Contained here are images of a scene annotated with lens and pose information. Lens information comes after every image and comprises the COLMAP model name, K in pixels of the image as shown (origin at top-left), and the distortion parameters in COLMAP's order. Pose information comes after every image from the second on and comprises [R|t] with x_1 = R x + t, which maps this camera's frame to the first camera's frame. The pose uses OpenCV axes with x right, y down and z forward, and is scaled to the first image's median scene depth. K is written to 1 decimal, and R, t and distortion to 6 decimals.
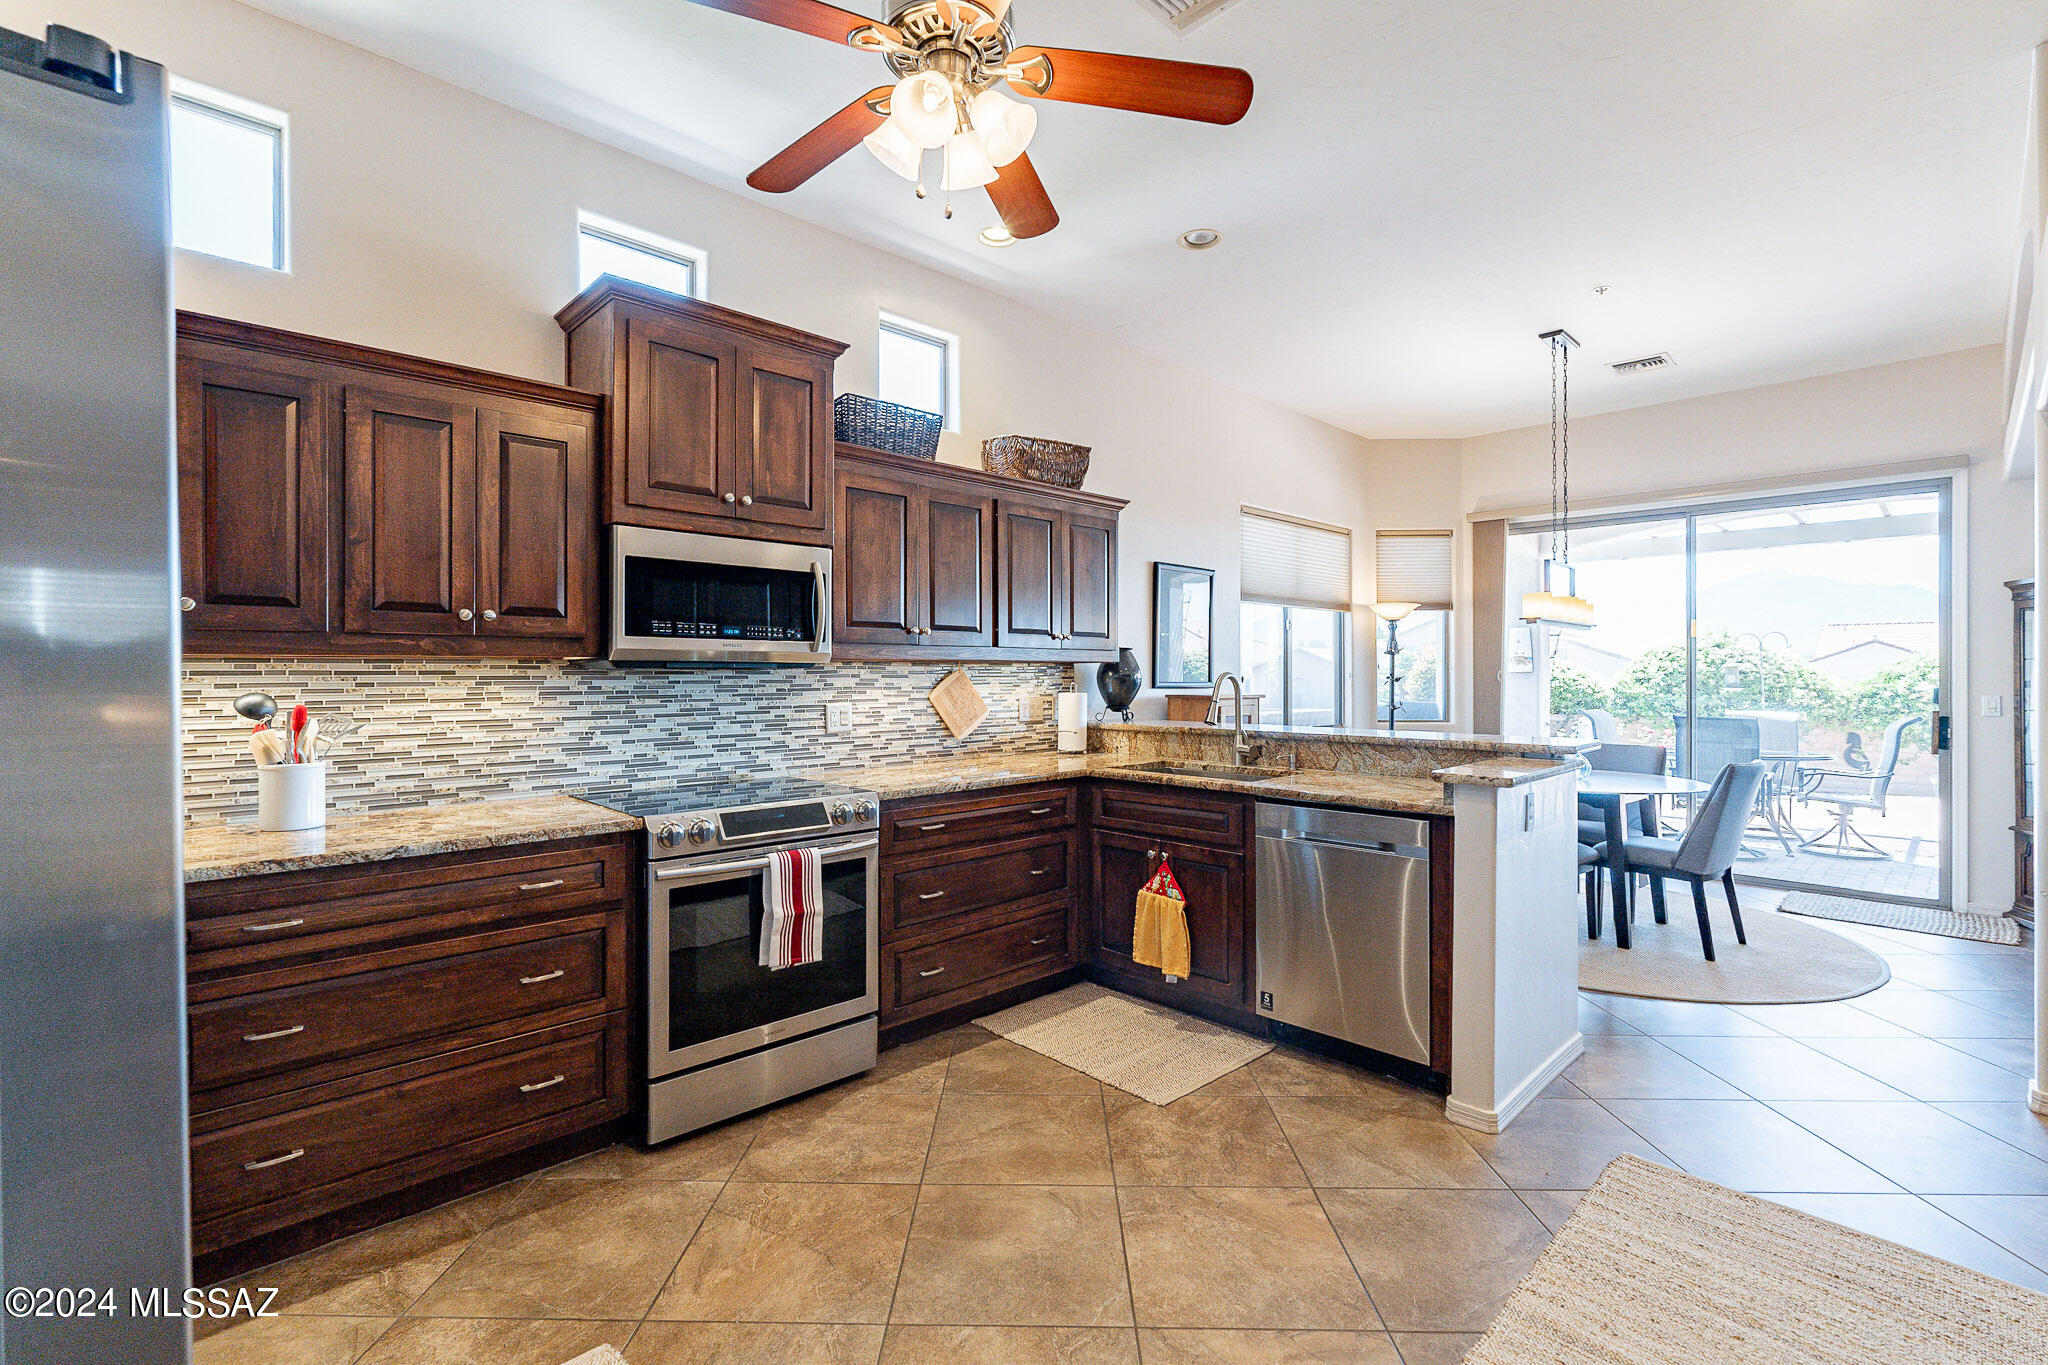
lens RADIAL K [[904.1, 0, 1017.7], [0, 904.1, 675.7], [0, 0, 1]] dist [-0.001931, -0.000226]
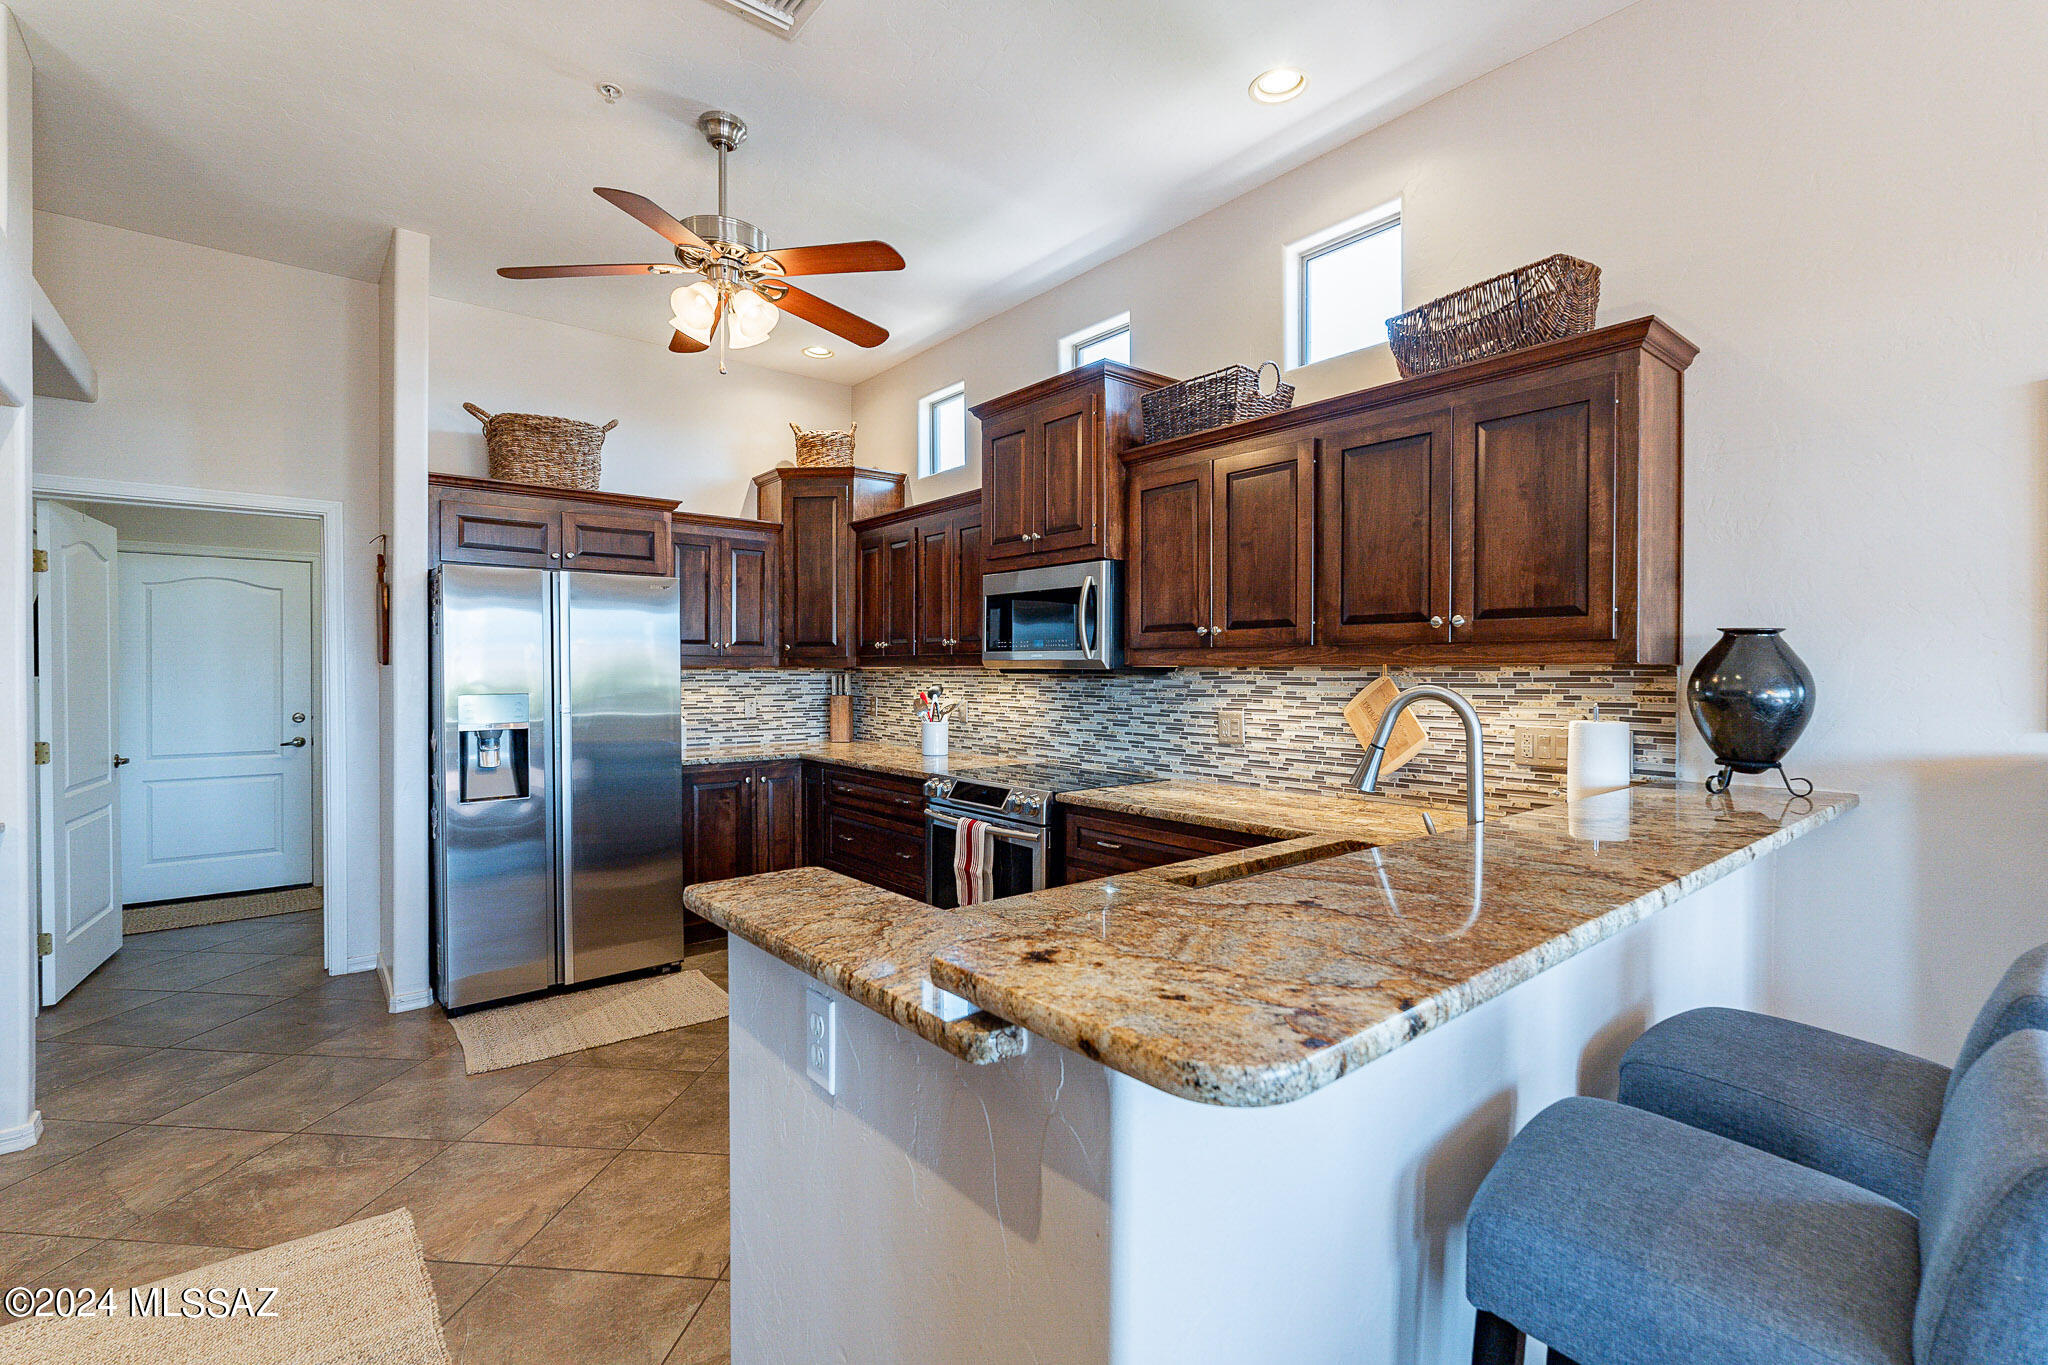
lens RADIAL K [[904.1, 0, 1021.3], [0, 904.1, 667.5], [0, 0, 1]] dist [-0.001931, -0.000226]
pose [[-0.075872, -0.002495, -0.997114, 0.785447], [-0.003969, 0.999990, -0.002200, -0.012571], [0.997110, 0.003791, -0.075881, 0.912653]]
